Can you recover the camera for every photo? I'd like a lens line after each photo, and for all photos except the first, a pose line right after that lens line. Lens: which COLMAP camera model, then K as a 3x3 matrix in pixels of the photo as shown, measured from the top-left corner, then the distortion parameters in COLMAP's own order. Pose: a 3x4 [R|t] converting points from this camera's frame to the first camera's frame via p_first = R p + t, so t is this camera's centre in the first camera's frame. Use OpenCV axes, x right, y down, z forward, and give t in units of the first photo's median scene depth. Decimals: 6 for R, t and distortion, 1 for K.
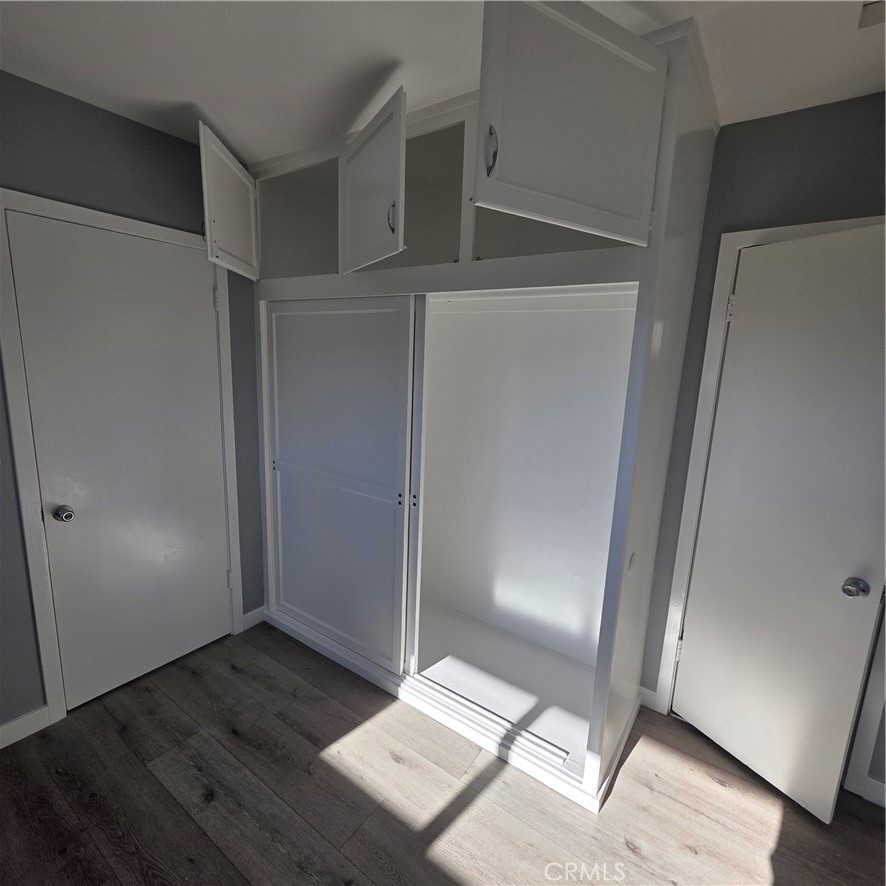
lens RADIAL K [[469.5, 0, 439.1], [0, 469.5, 444.8], [0, 0, 1]] dist [0.004355, -0.001491]
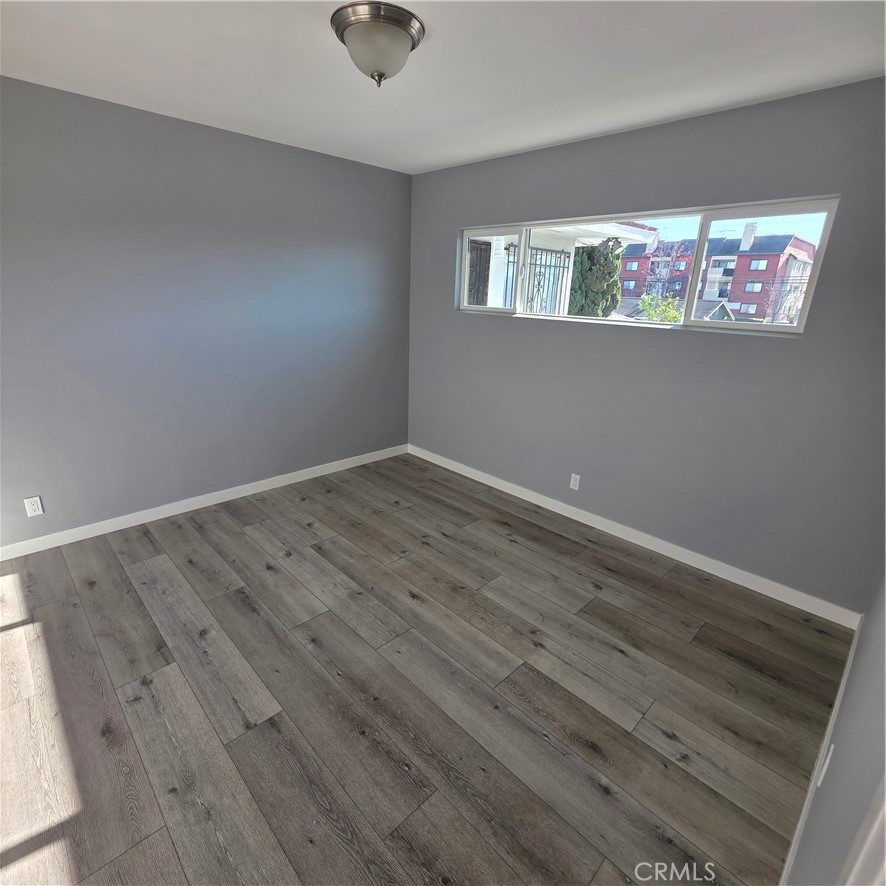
lens RADIAL K [[469.5, 0, 437.5], [0, 469.5, 447.4], [0, 0, 1]] dist [0.004355, -0.001491]
pose [[-0.980047, -0.126340, 0.153447, -0.651929], [-0.034675, 0.868834, 0.493887, -0.227913], [-0.195717, 0.478712, -0.855880, 1.096606]]
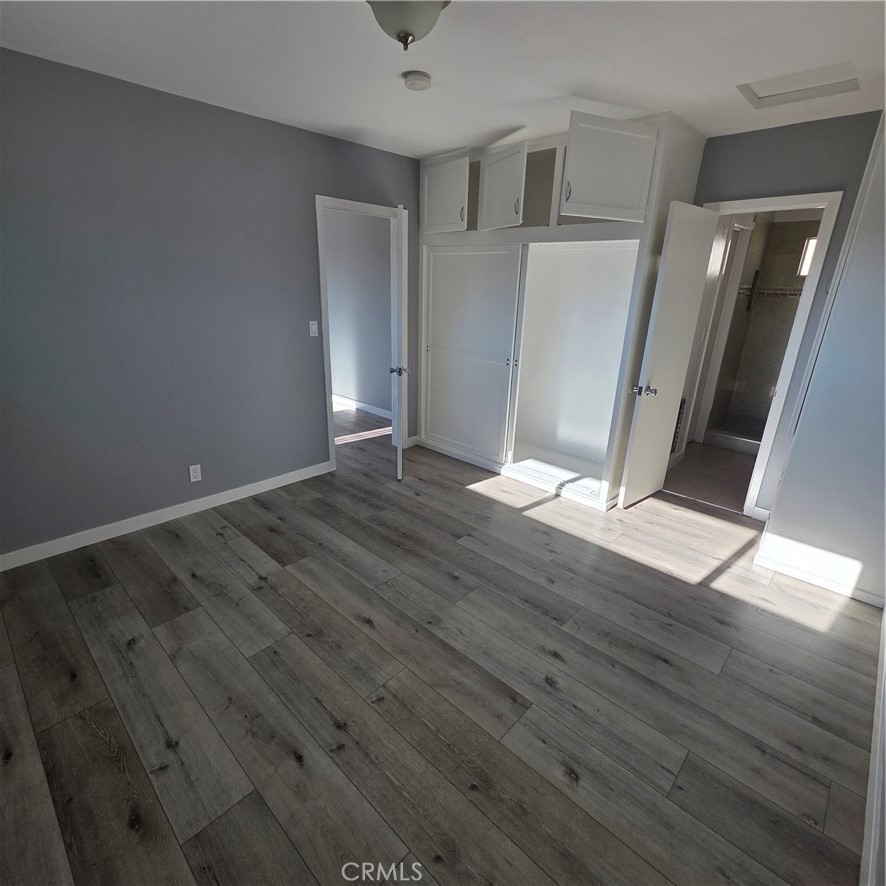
lens RADIAL K [[469.5, 0, 440.7], [0, 469.5, 446.6], [0, 0, 1]] dist [0.004355, -0.001491]
pose [[0.990691, 0.035395, -0.131447, -0.100865], [-0.014956, 0.988060, 0.153341, 0.183340], [0.135305, -0.149947, 0.979392, -0.950112]]
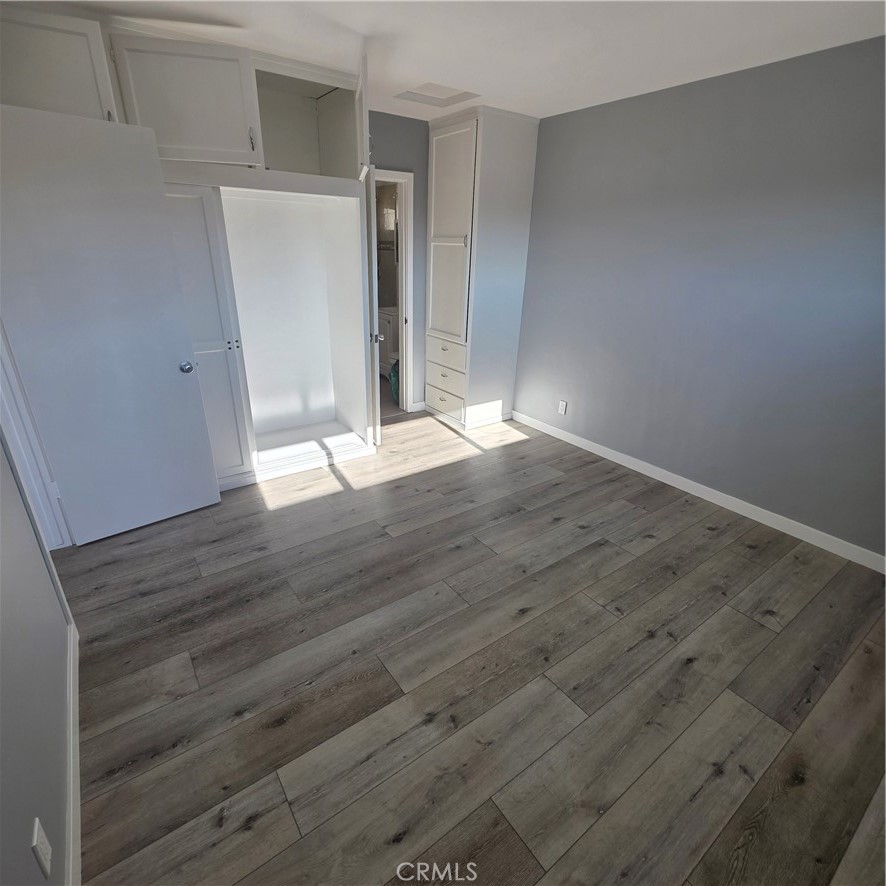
lens RADIAL K [[469.5, 0, 438.9], [0, 469.5, 445.4], [0, 0, 1]] dist [0.004355, -0.001491]
pose [[0.320793, -0.399928, 0.858574, -1.343460], [0.162856, 0.916272, 0.365955, -0.024317], [-0.933043, 0.022429, 0.359064, -0.083859]]
